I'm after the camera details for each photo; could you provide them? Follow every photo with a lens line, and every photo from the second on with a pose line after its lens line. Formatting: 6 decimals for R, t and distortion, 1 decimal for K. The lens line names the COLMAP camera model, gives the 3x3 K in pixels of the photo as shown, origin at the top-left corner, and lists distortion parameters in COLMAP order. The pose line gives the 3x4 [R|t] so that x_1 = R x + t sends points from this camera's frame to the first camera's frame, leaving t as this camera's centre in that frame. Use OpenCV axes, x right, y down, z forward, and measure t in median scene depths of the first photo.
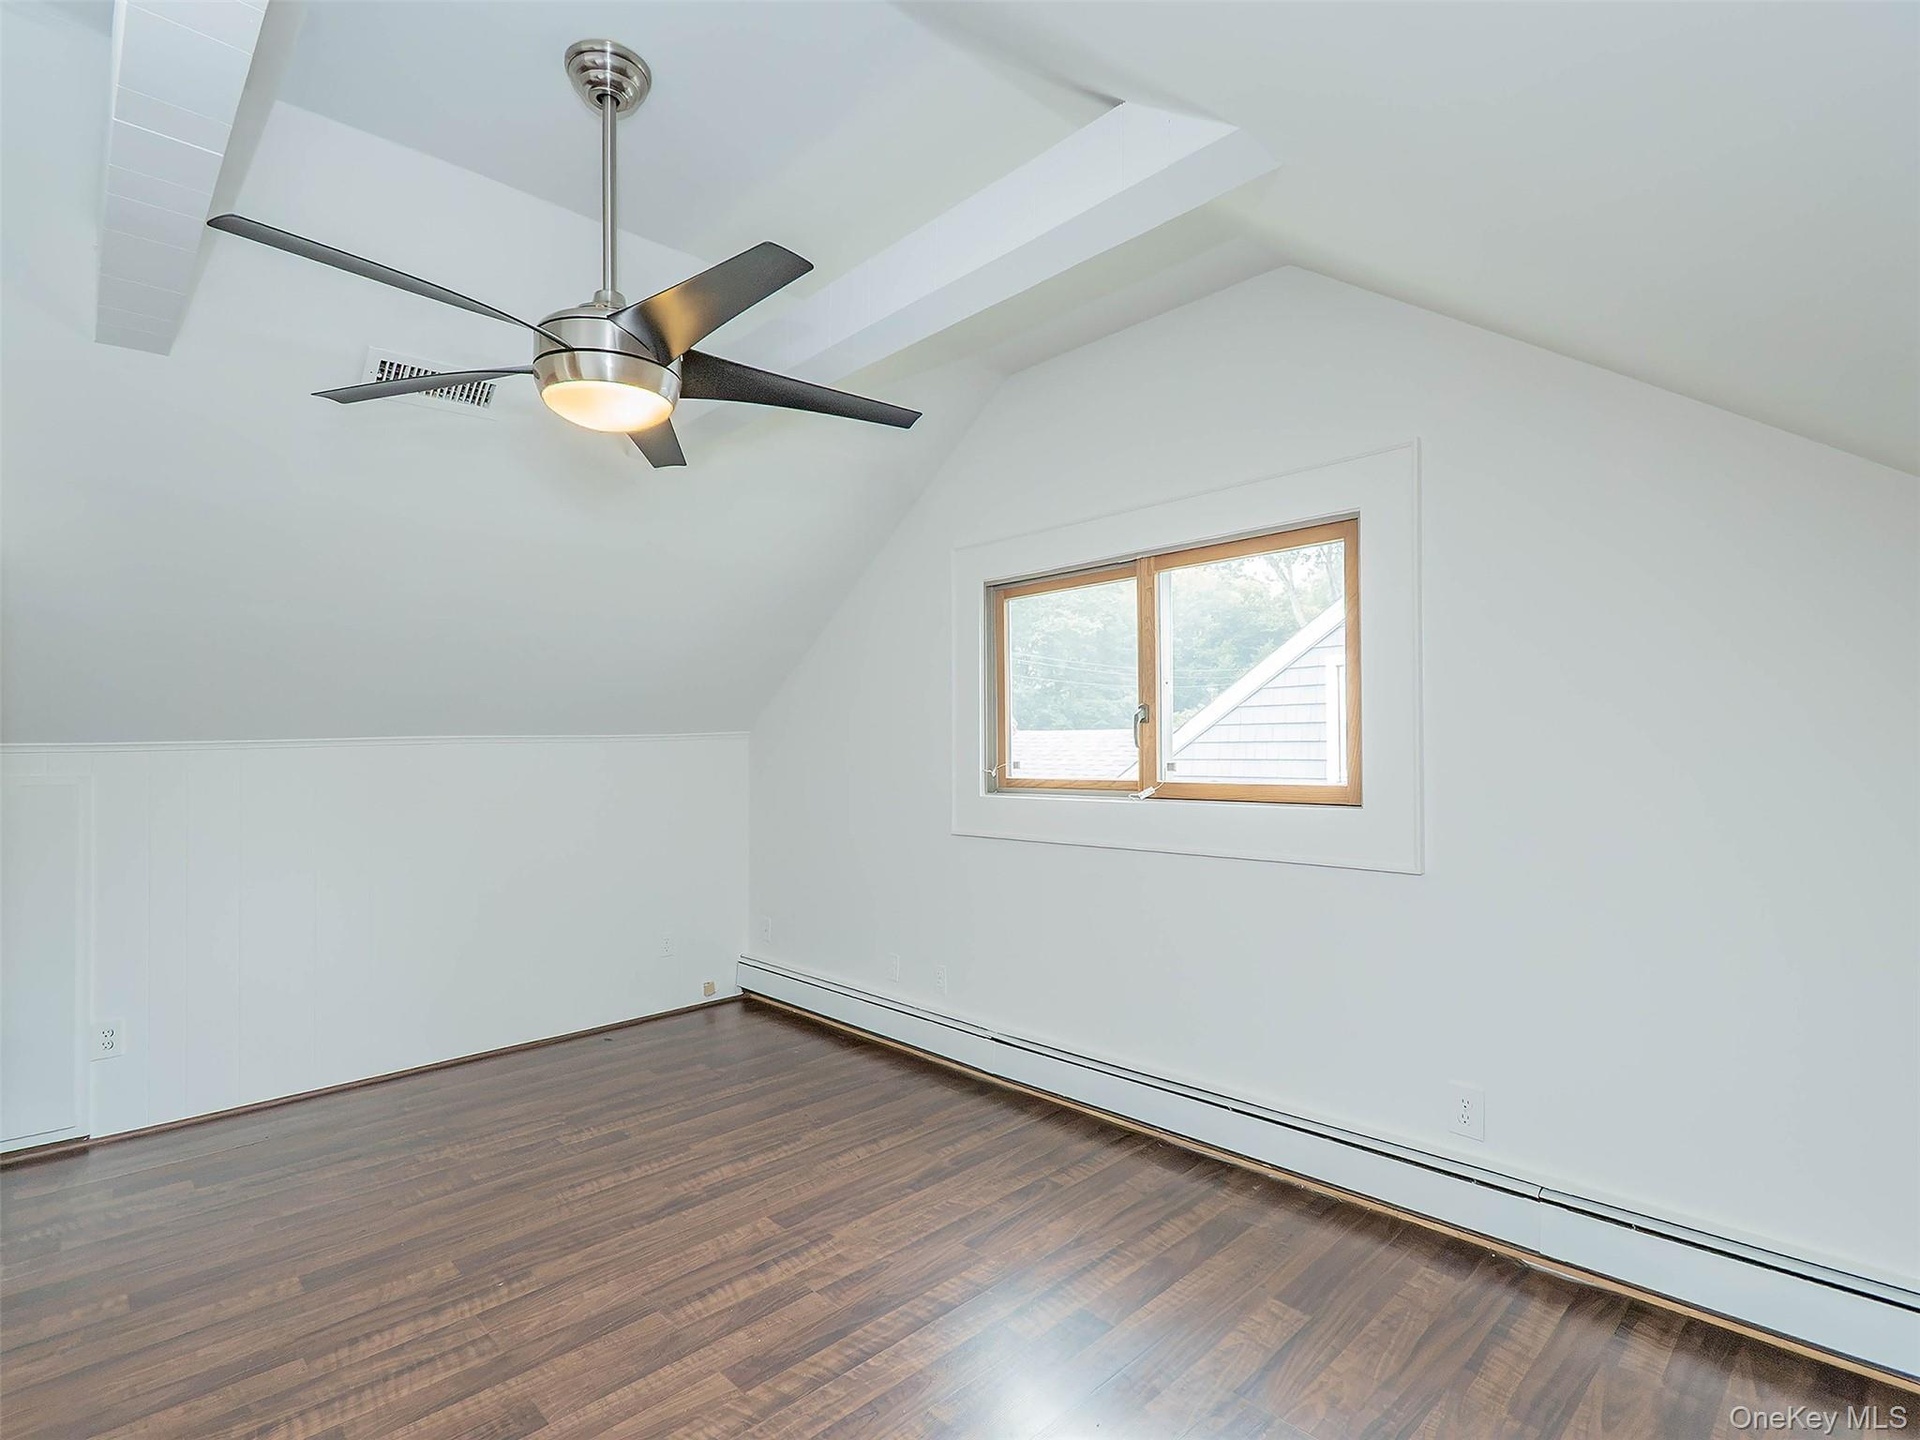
lens RADIAL K [[964.3, 0, 960.0], [0, 964.3, 720.0], [0, 0, 1]] dist [0.001558, 0.000404]
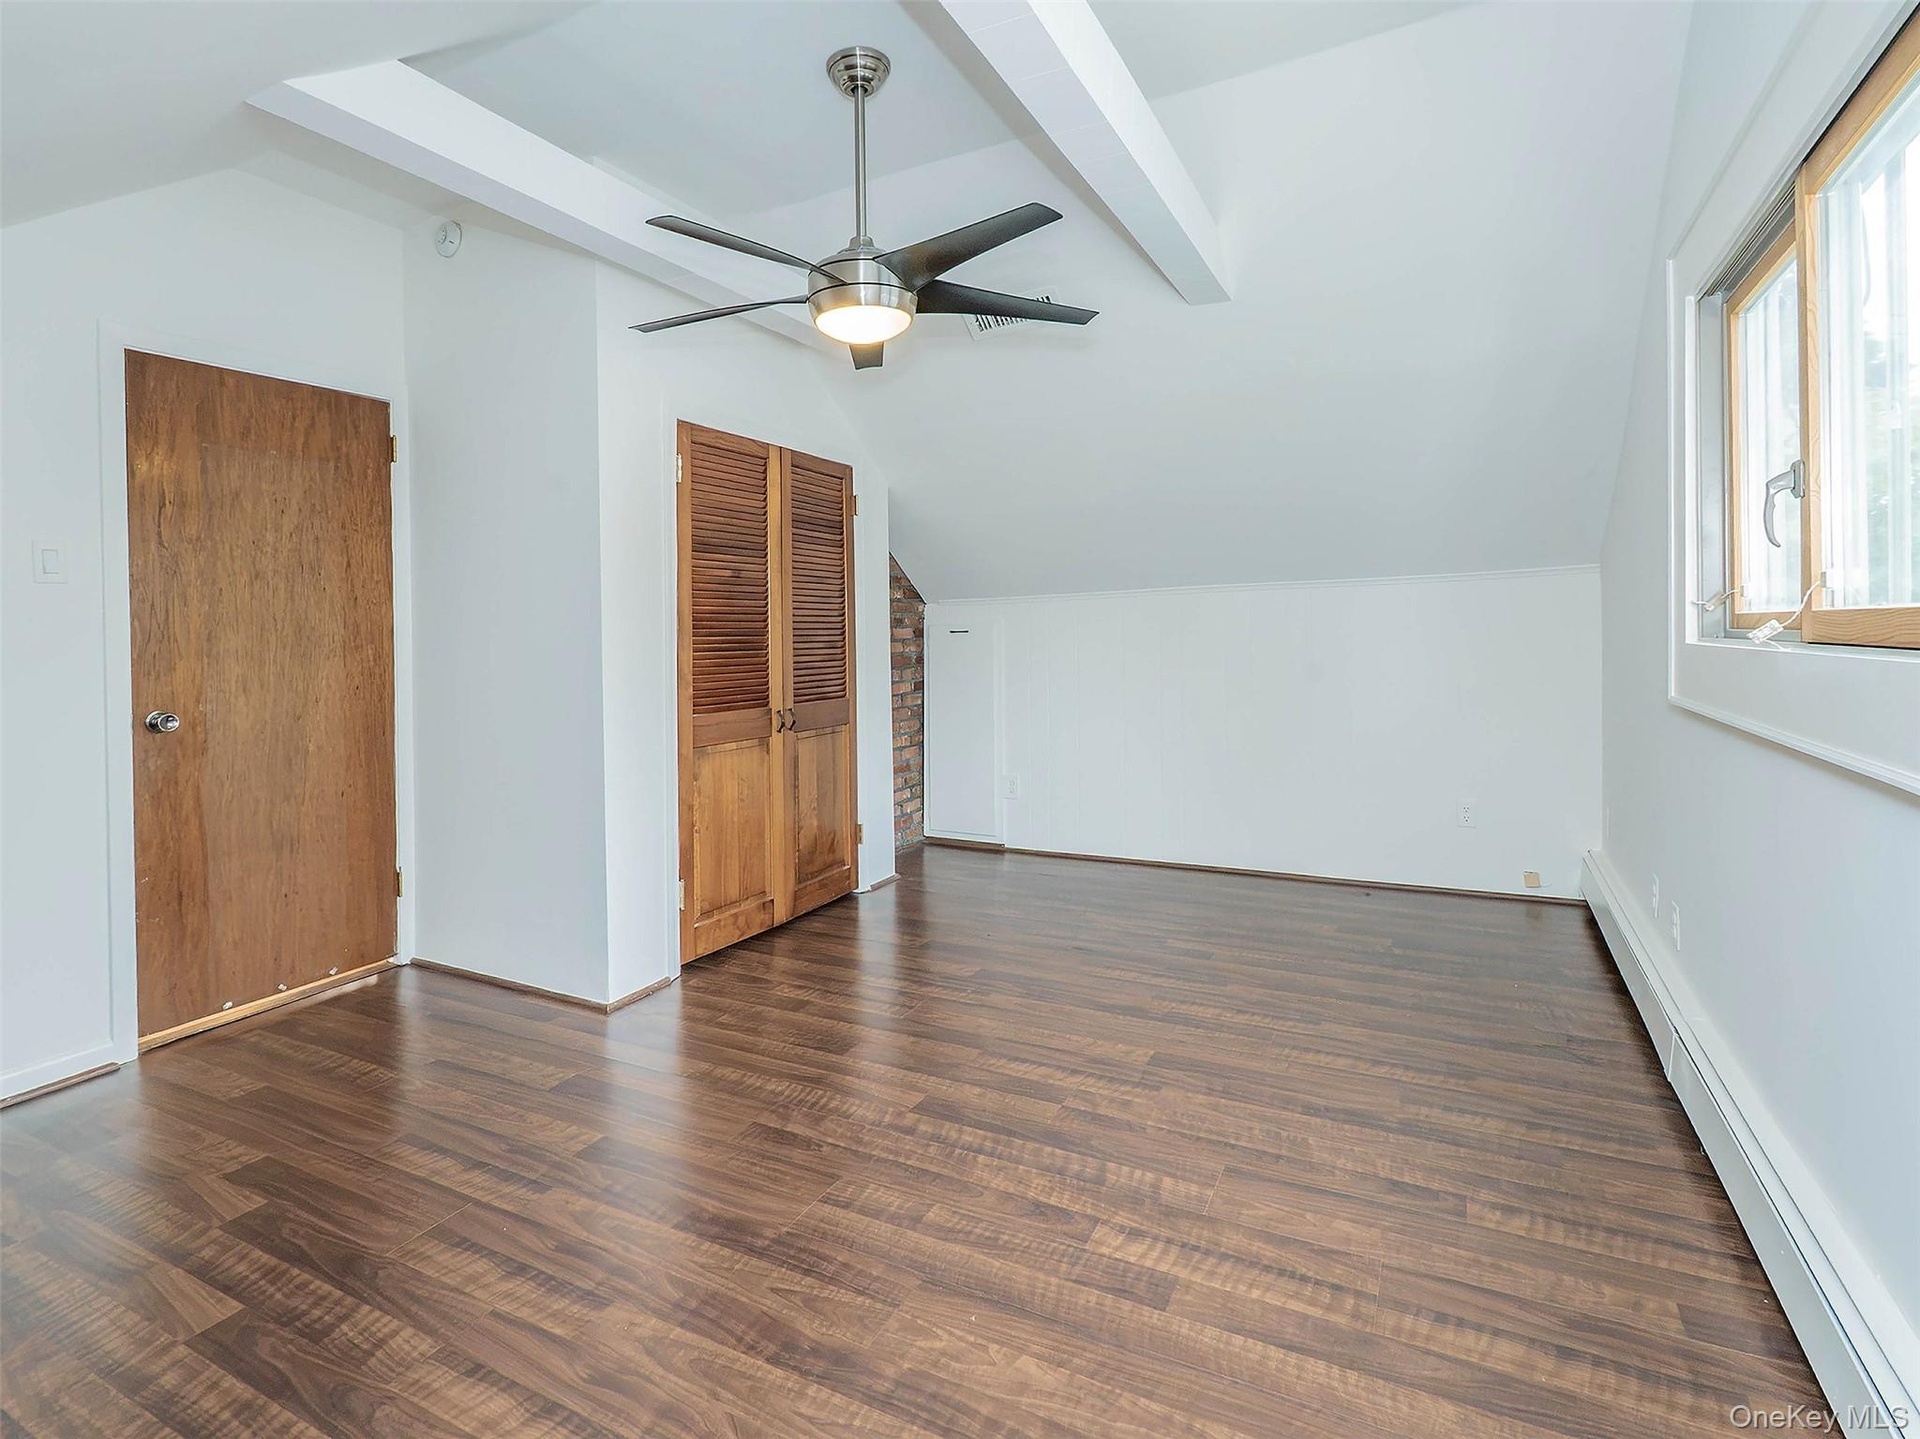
lens RADIAL K [[958.0, 0, 953.1], [0, 958.0, 660.0], [0, 0, 1]] dist [0.002507, 0.000128]
pose [[0.313218, 0.034864, -0.949041, 0.679211], [0.042638, 0.997802, 0.050727, 0.047816], [0.948724, -0.056354, 0.311043, 0.517520]]
